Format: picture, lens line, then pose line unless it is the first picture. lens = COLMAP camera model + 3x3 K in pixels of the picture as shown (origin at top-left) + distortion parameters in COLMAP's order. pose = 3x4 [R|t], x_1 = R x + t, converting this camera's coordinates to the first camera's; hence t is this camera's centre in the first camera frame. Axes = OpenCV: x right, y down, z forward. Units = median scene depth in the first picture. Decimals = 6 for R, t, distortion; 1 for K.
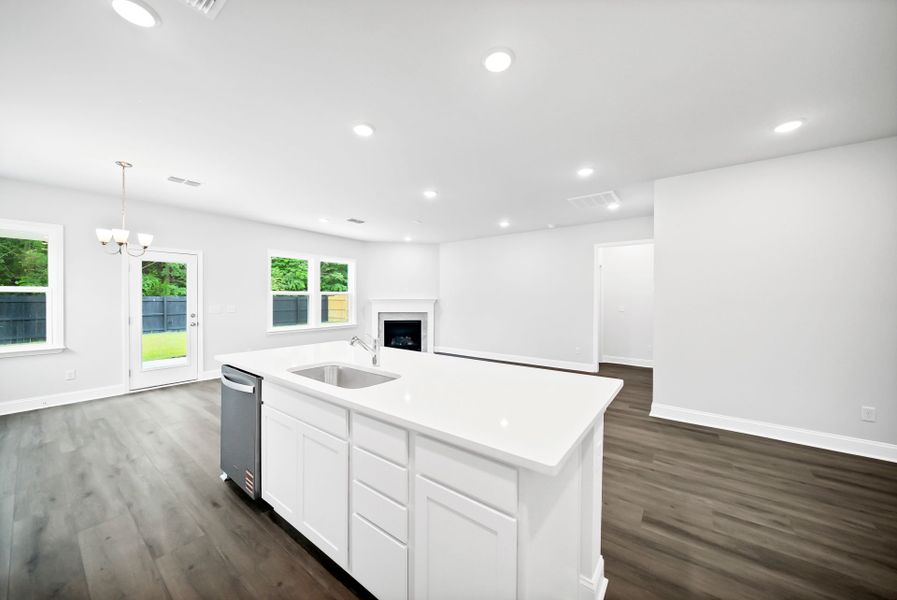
lens RADIAL K [[319.8, 0, 447.3], [0, 319.8, 296.9], [0, 0, 1]] dist [-0.002910, -0.000301]
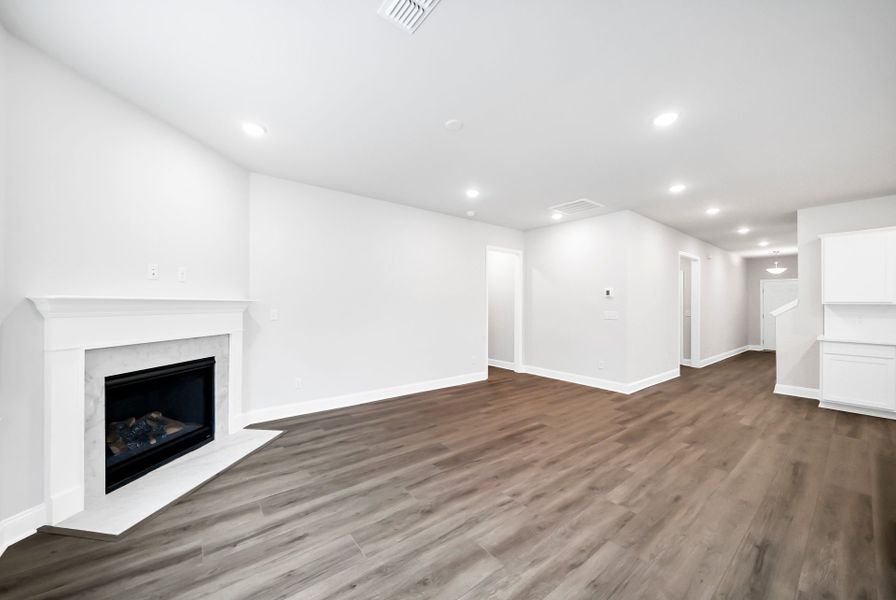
lens RADIAL K [[328.6, 0, 437.0], [0, 328.6, 302.5], [0, 0, 1]] dist [-0.004223, -0.000081]
pose [[0.264611, 0.008337, 0.964319, -0.393523], [-0.009267, 0.999938, -0.006102, 0.009735], [-0.964311, -0.007322, 0.264672, 0.659959]]
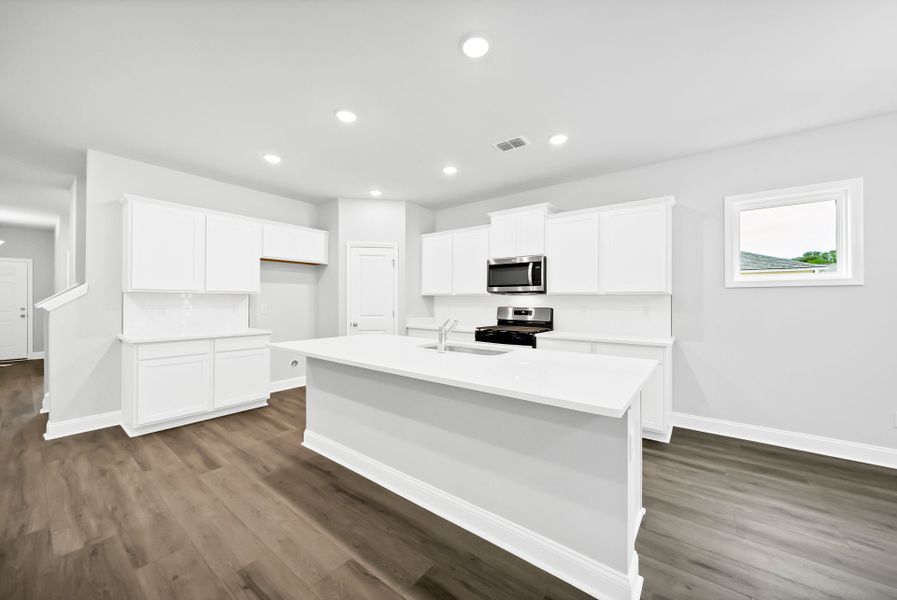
lens RADIAL K [[329.0, 0, 452.1], [0, 329.0, 300.0], [0, 0, 1]] dist [-0.004223, -0.000081]
pose [[-0.999987, -0.002647, 0.004466, -0.073628], [-0.002660, 0.999992, -0.003018, 0.013124], [-0.004458, -0.003030, -0.999985, 0.571034]]
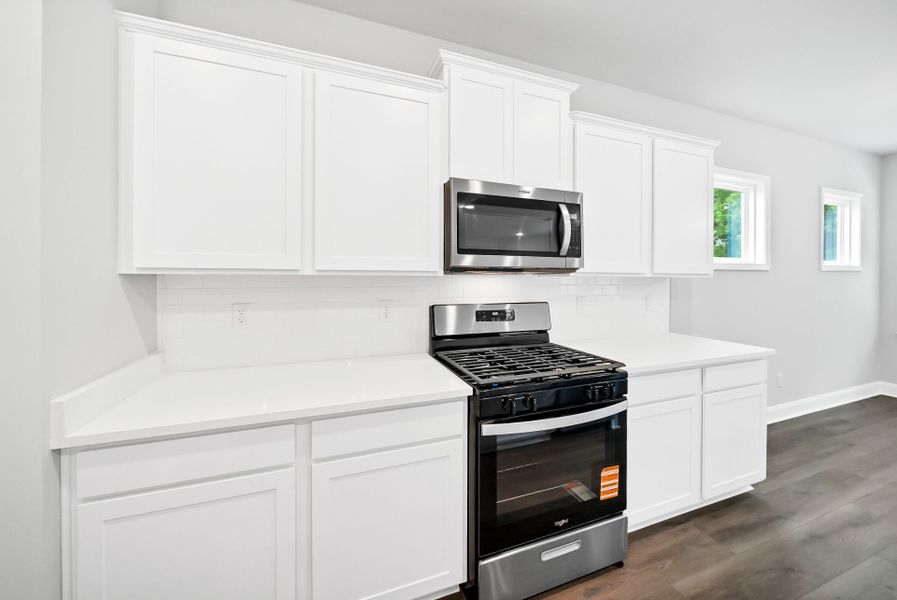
lens RADIAL K [[329.0, 0, 450.2], [0, 329.0, 280.4], [0, 0, 1]] dist [-0.004223, -0.000081]
pose [[-0.540771, 0.009073, -0.841121, 0.034761], [-0.003900, 0.999904, 0.013293, 0.002811], [0.841161, 0.010469, -0.540683, 0.123653]]
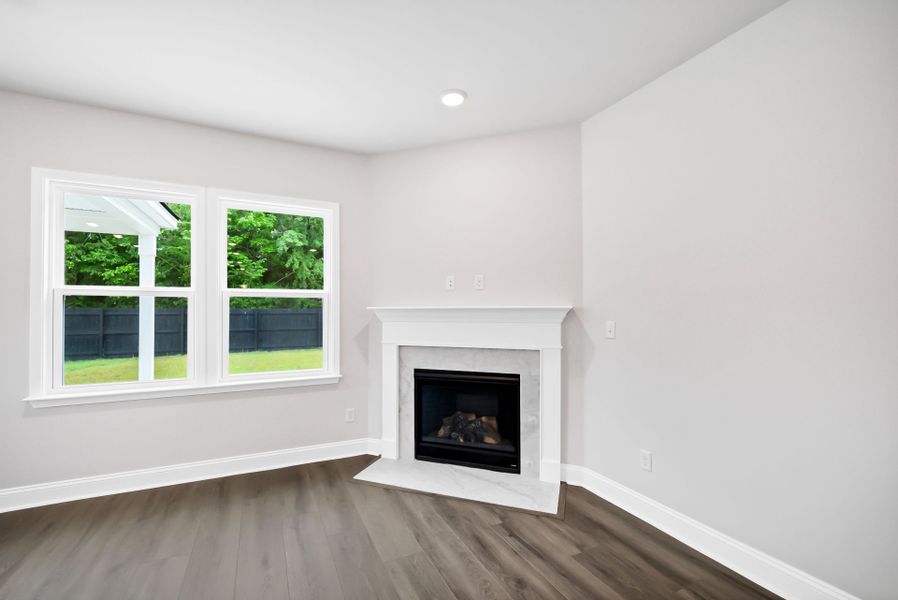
lens RADIAL K [[379.7, 0, 446.3], [0, 379.7, 308.1], [0, 0, 1]] dist [-0.002324, -0.000274]
pose [[0.890538, -0.005746, -0.454873, 0.024739], [0.003452, 0.999977, -0.005873, 0.009456], [0.454897, 0.003660, 0.890537, 0.645724]]
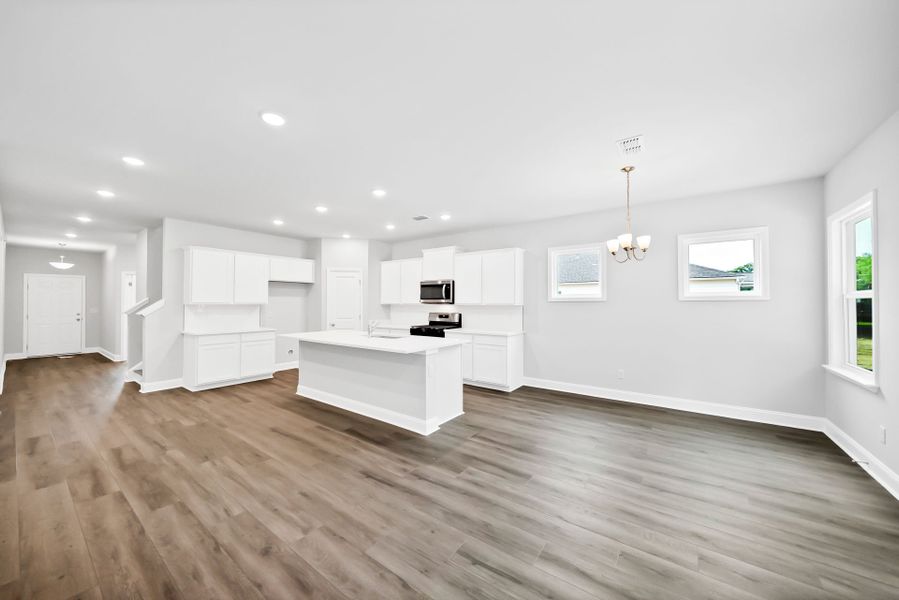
lens RADIAL K [[320.5, 0, 449.4], [0, 320.5, 300.8], [0, 0, 1]] dist [-0.002910, -0.000301]
pose [[-0.999881, -0.001144, -0.015361, -0.191398], [-0.000982, 0.999944, -0.010549, 0.001267], [0.015372, -0.010532, -0.999826, 0.830727]]
